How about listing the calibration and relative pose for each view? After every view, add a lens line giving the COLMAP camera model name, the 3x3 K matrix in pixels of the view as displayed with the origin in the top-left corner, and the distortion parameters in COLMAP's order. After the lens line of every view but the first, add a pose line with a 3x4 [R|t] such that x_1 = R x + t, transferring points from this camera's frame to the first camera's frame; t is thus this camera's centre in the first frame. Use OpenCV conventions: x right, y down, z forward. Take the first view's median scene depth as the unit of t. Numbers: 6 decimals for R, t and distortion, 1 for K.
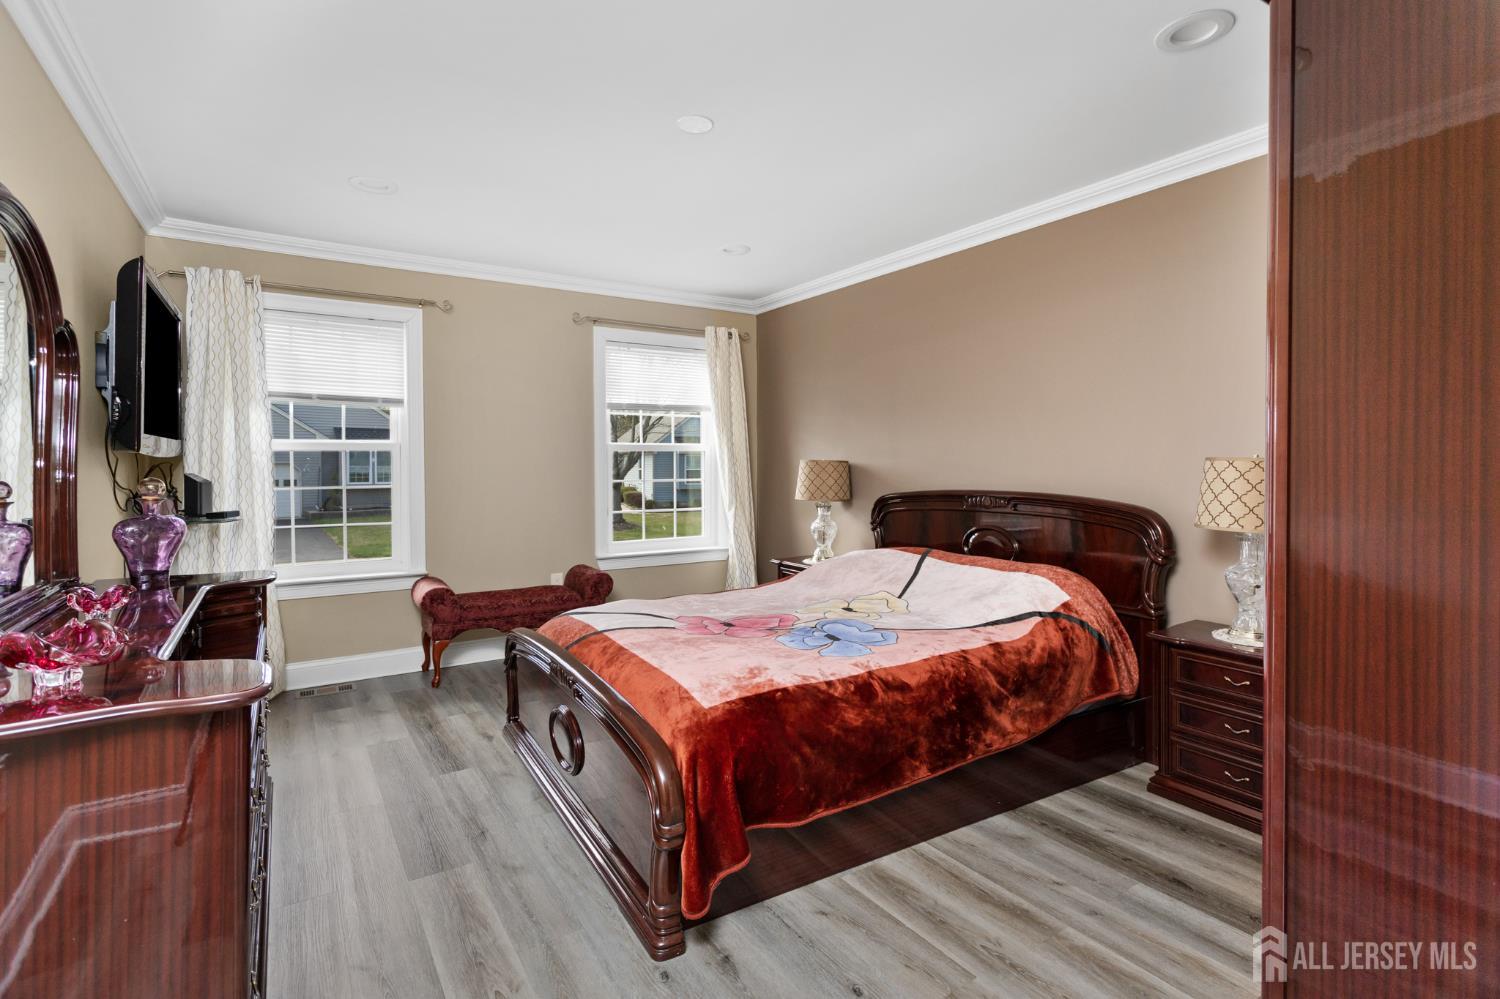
lens RADIAL K [[750.4, 0, 750.7], [0, 750.4, 466.9], [0, 0, 1]] dist [-0.023045, -0.000136]
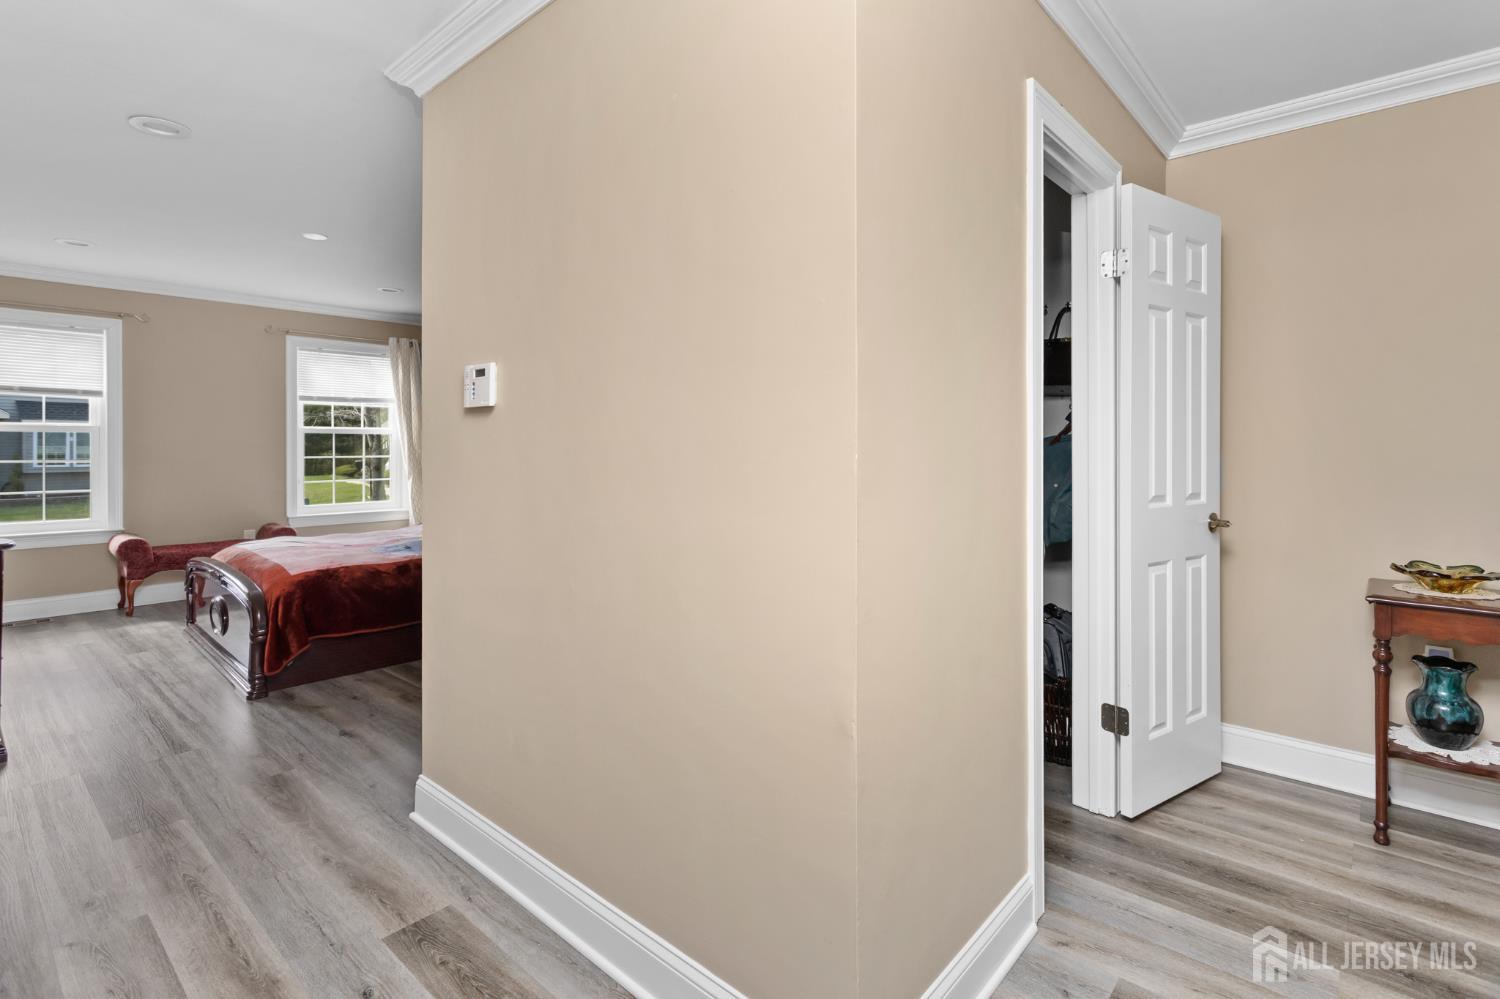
lens RADIAL K [[731.8, 0, 743.4], [0, 731.8, 444.2], [0, 0, 1]] dist [0.003057, 0.000102]
pose [[0.962322, 0.002770, 0.271897, 0.233967], [-0.000872, 0.999974, -0.007100, 0.005200], [-0.271909, 0.006595, 0.962300, -0.470669]]
